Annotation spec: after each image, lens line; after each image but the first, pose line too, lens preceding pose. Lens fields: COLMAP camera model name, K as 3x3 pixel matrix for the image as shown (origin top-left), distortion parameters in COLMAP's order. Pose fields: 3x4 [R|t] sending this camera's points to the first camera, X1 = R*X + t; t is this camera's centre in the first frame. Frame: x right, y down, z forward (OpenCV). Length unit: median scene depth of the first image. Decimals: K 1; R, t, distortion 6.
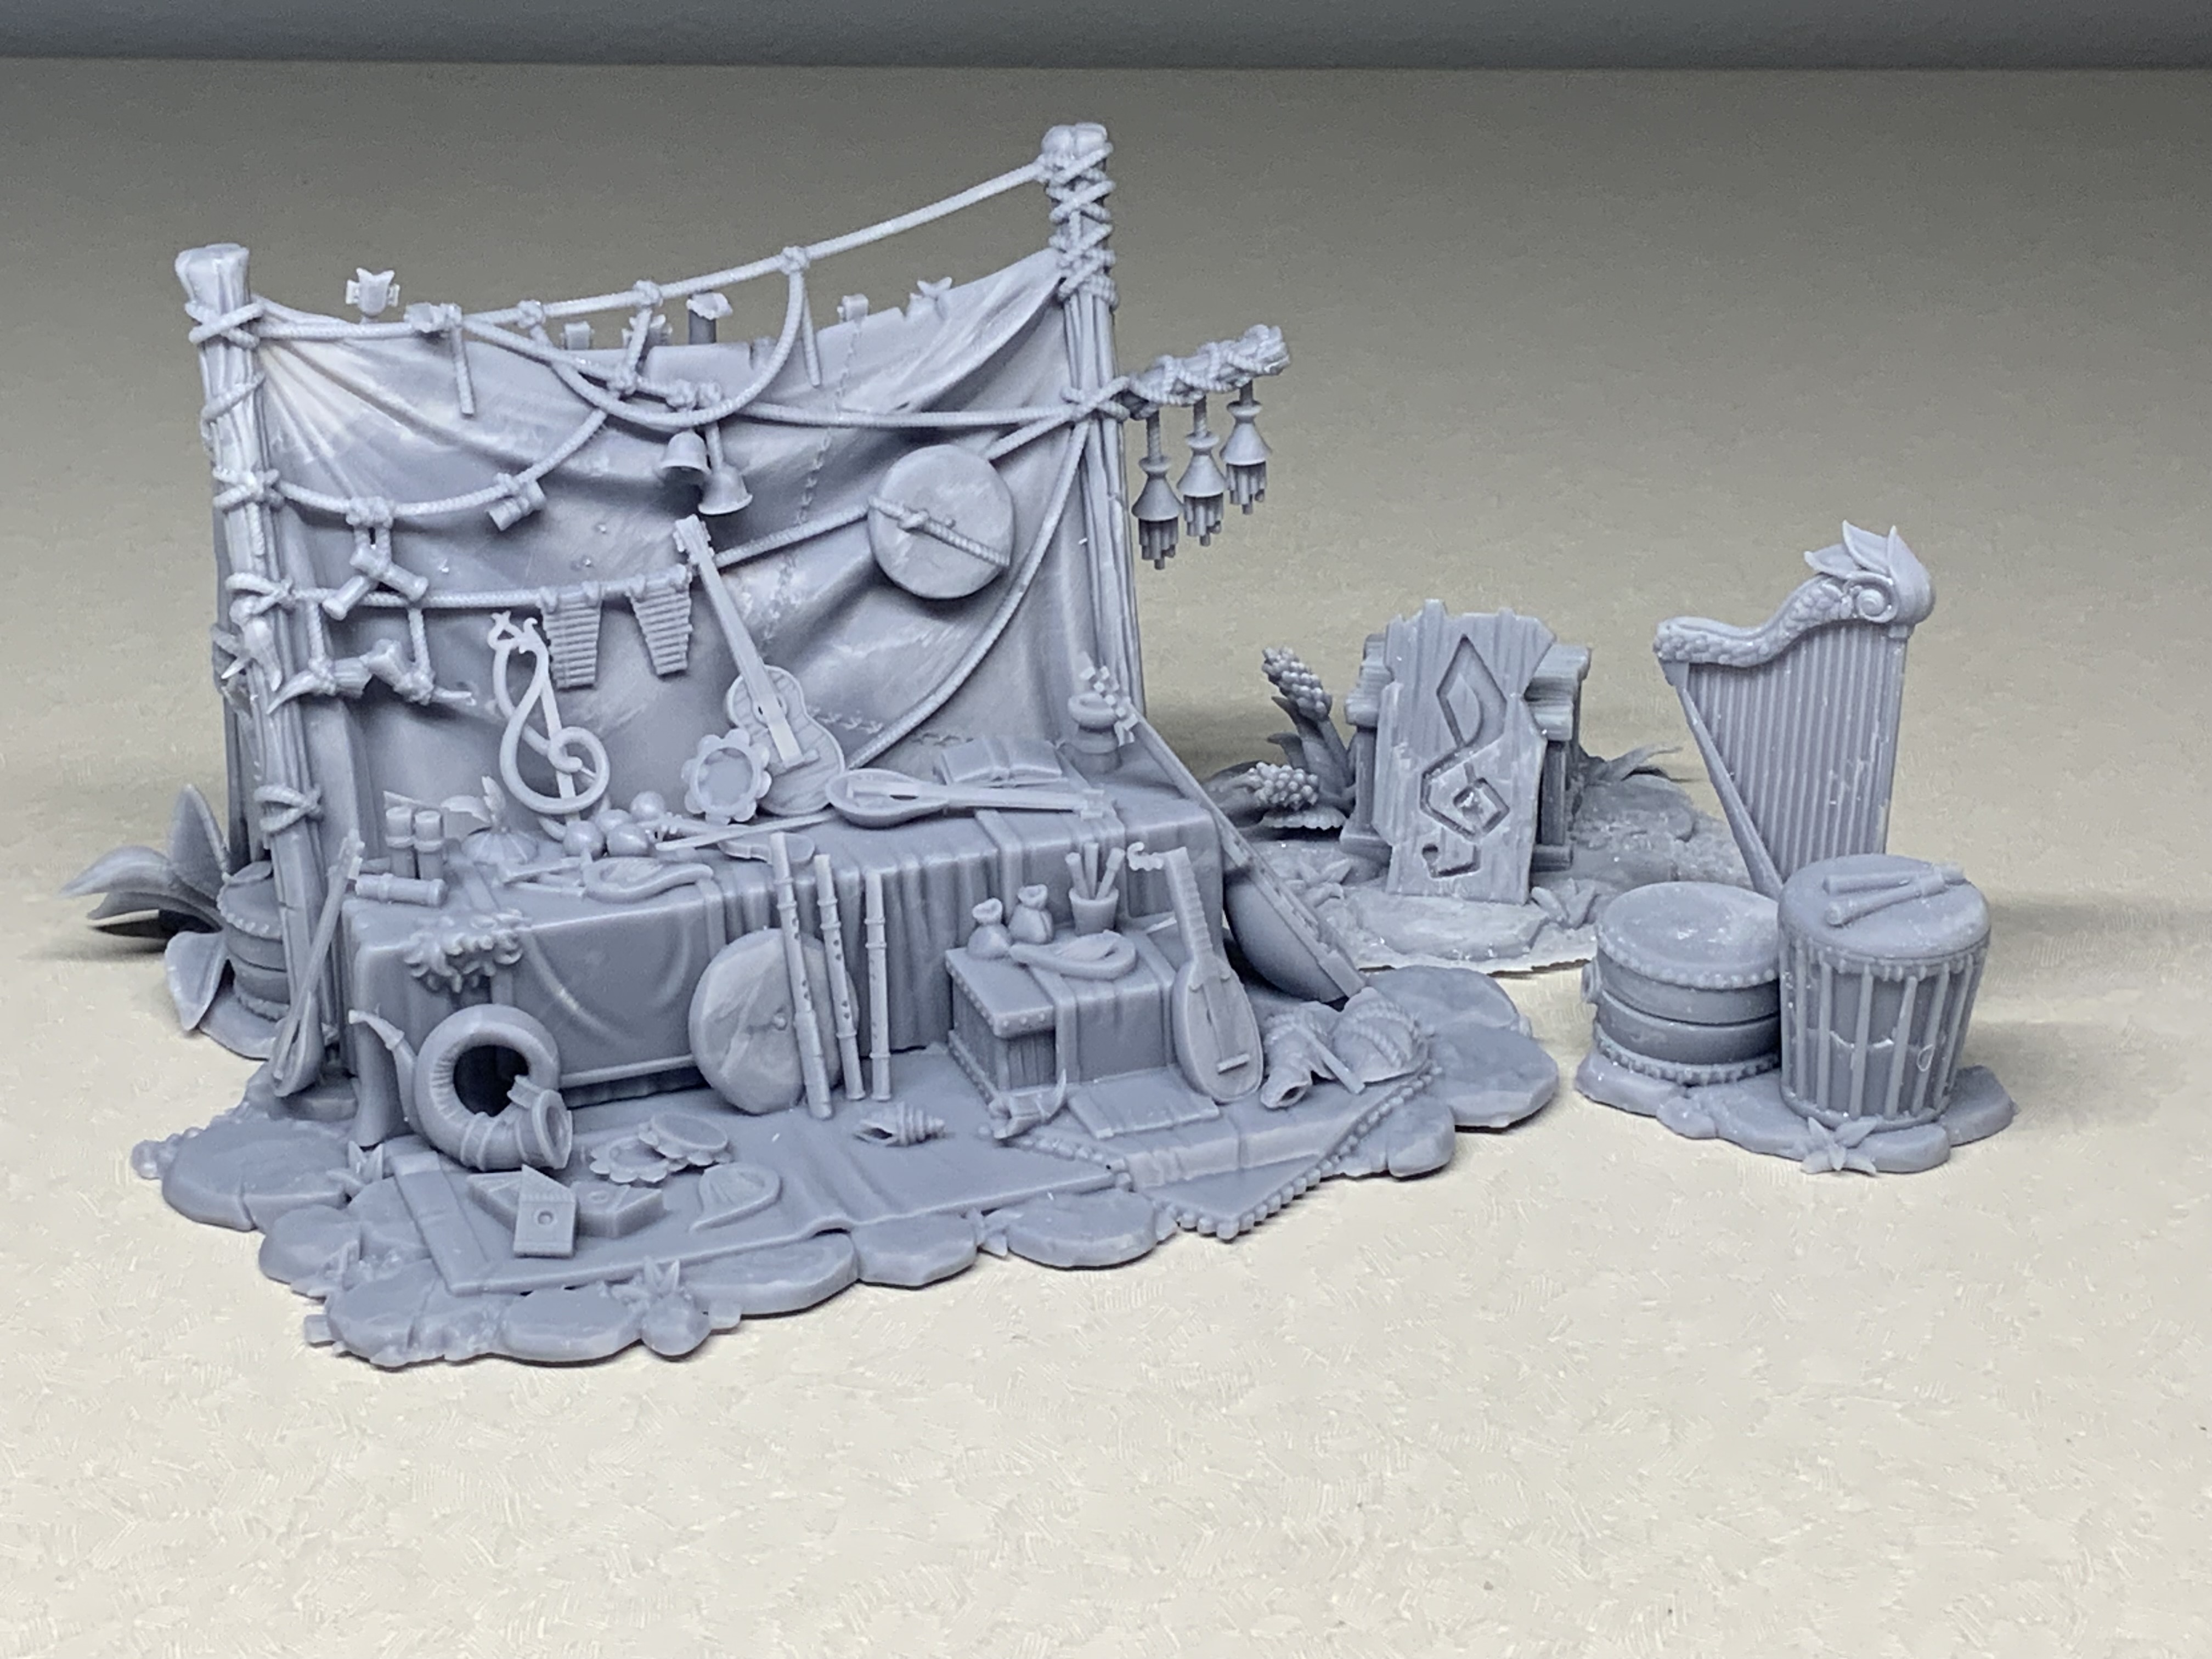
lens RADIAL K [[4214.3, 0, 1101.8], [0, 4214.3, 829.8], [0, 0, 1]] dist [0.072746, 0.000000]
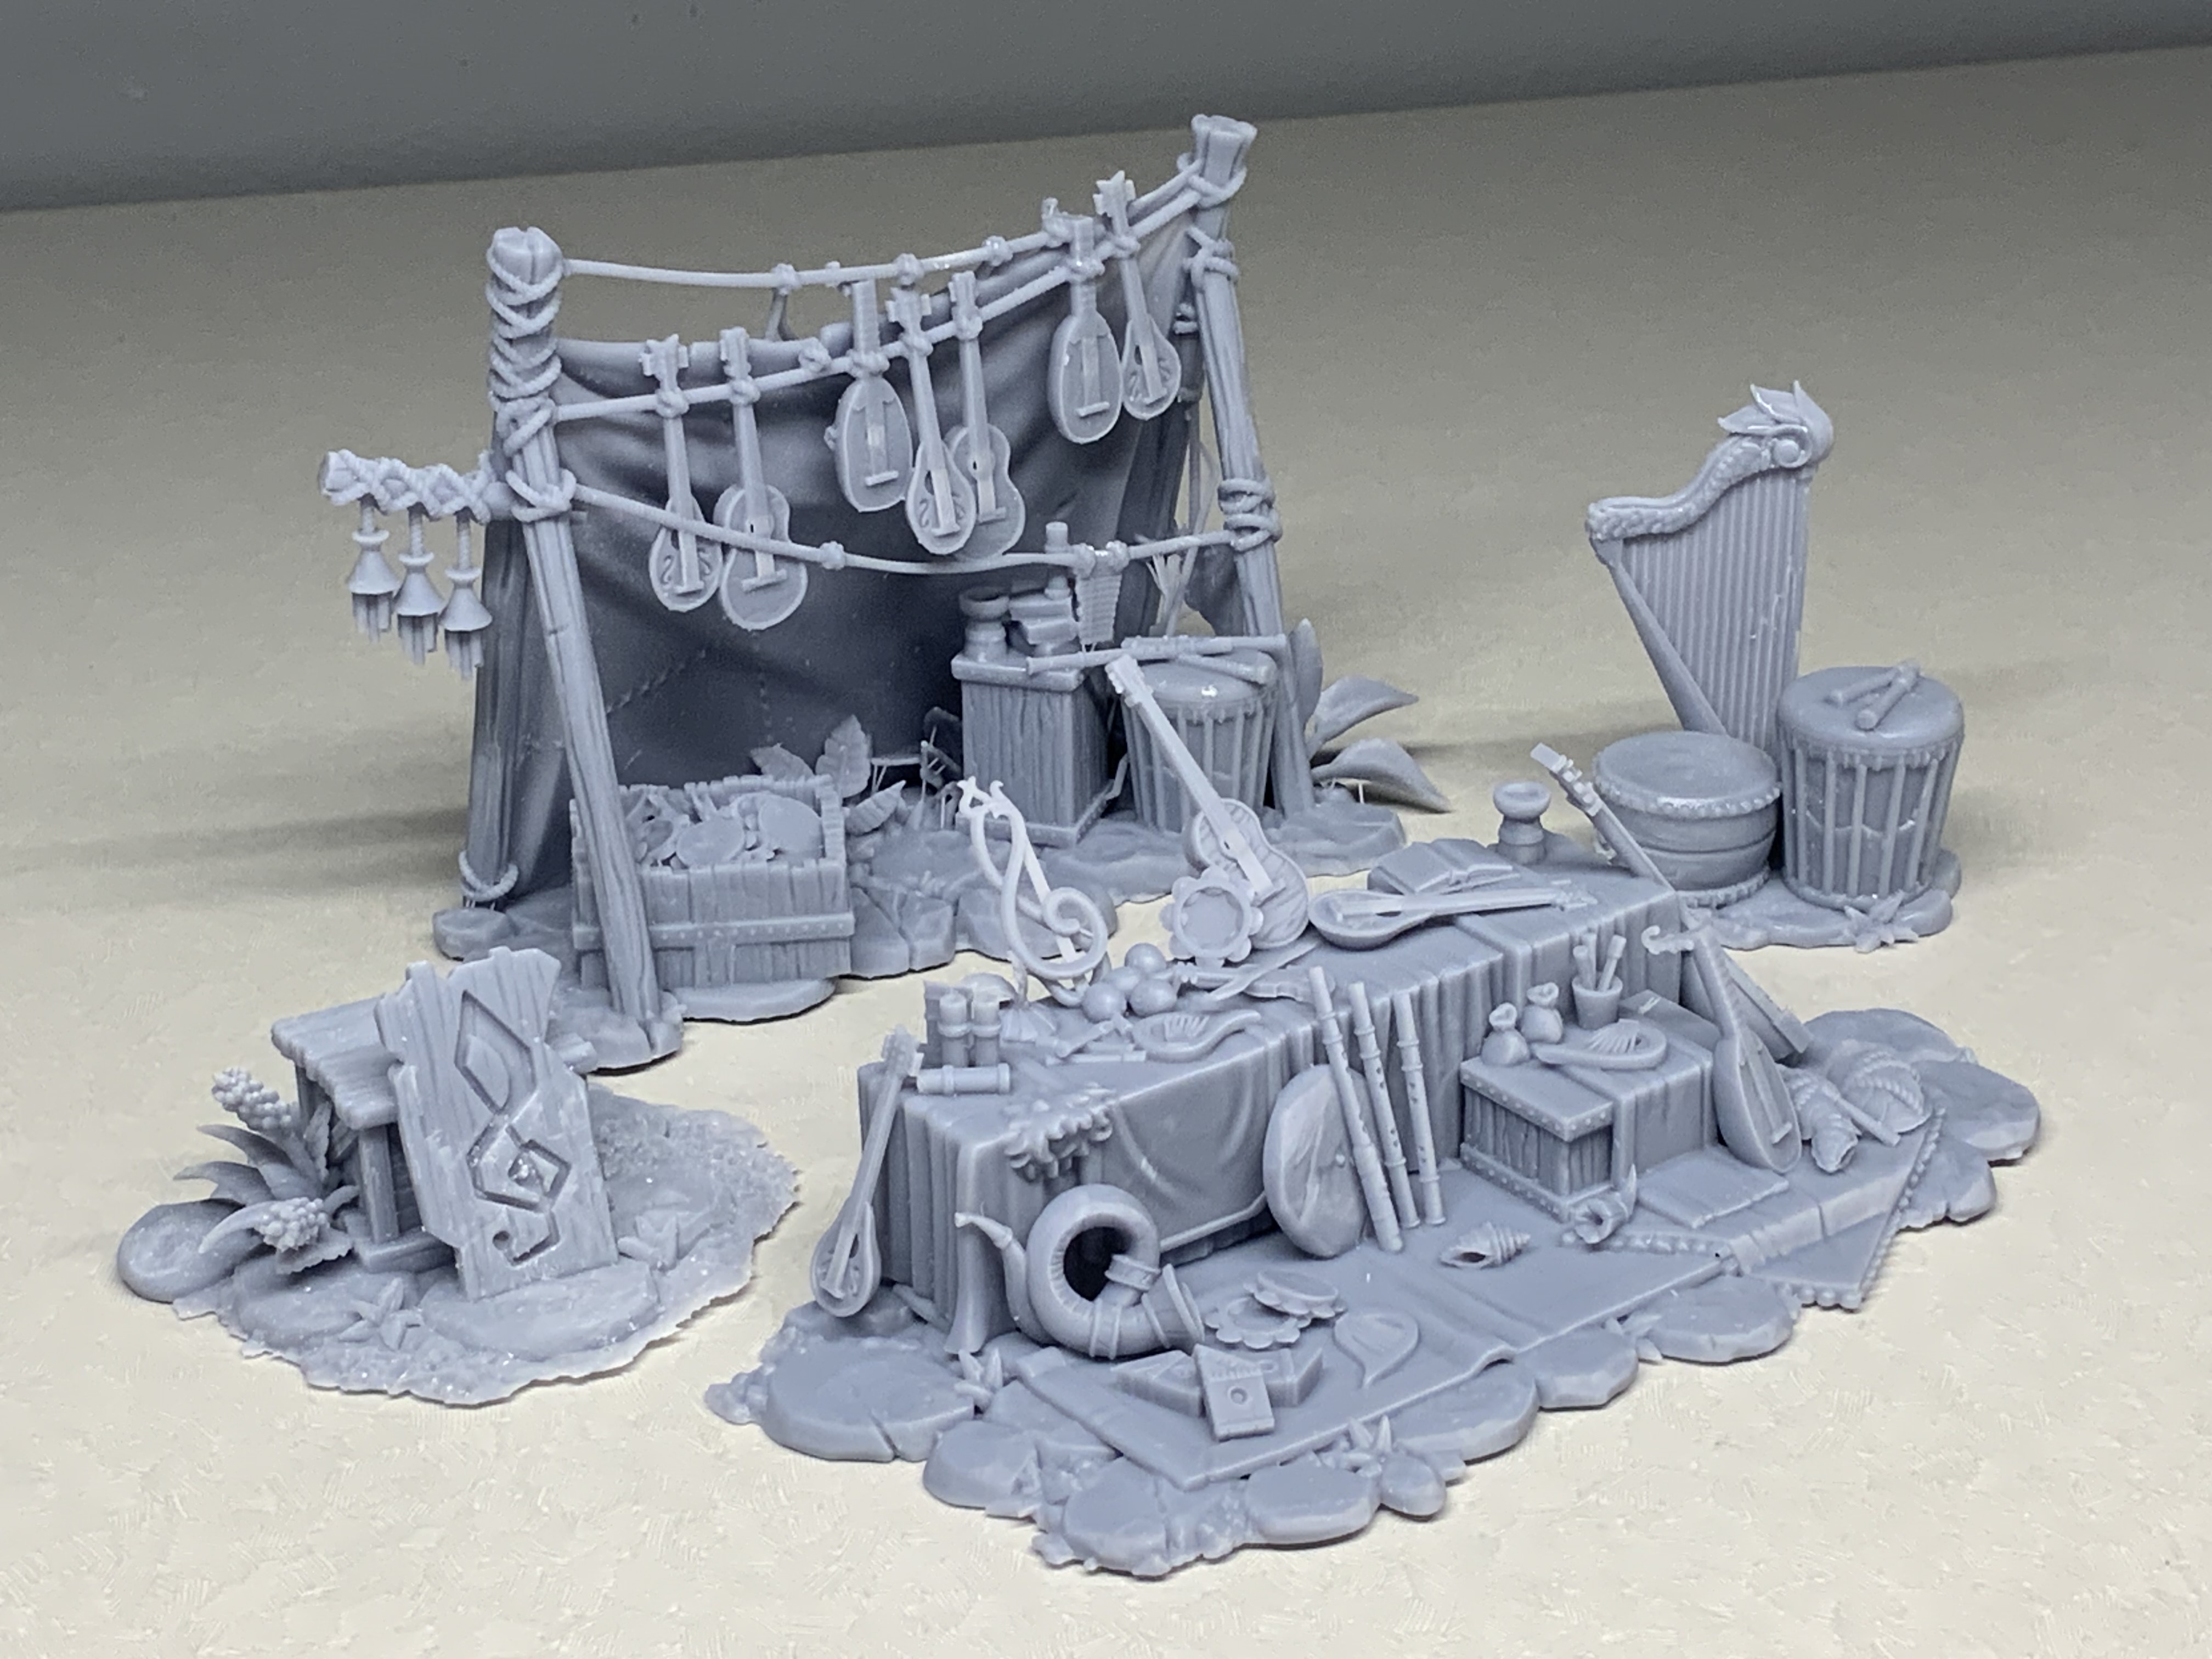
lens RADIAL K [[4214.3, 0, 1104.9], [0, 4214.3, 829.5], [0, 0, 1]] dist [0.072746, 0.000000]
pose [[0.961157, -0.129284, 0.243851, -0.358261], [0.132132, 0.991221, 0.004712, -0.041900], [-0.242320, 0.027692, 0.969801, 0.069942]]
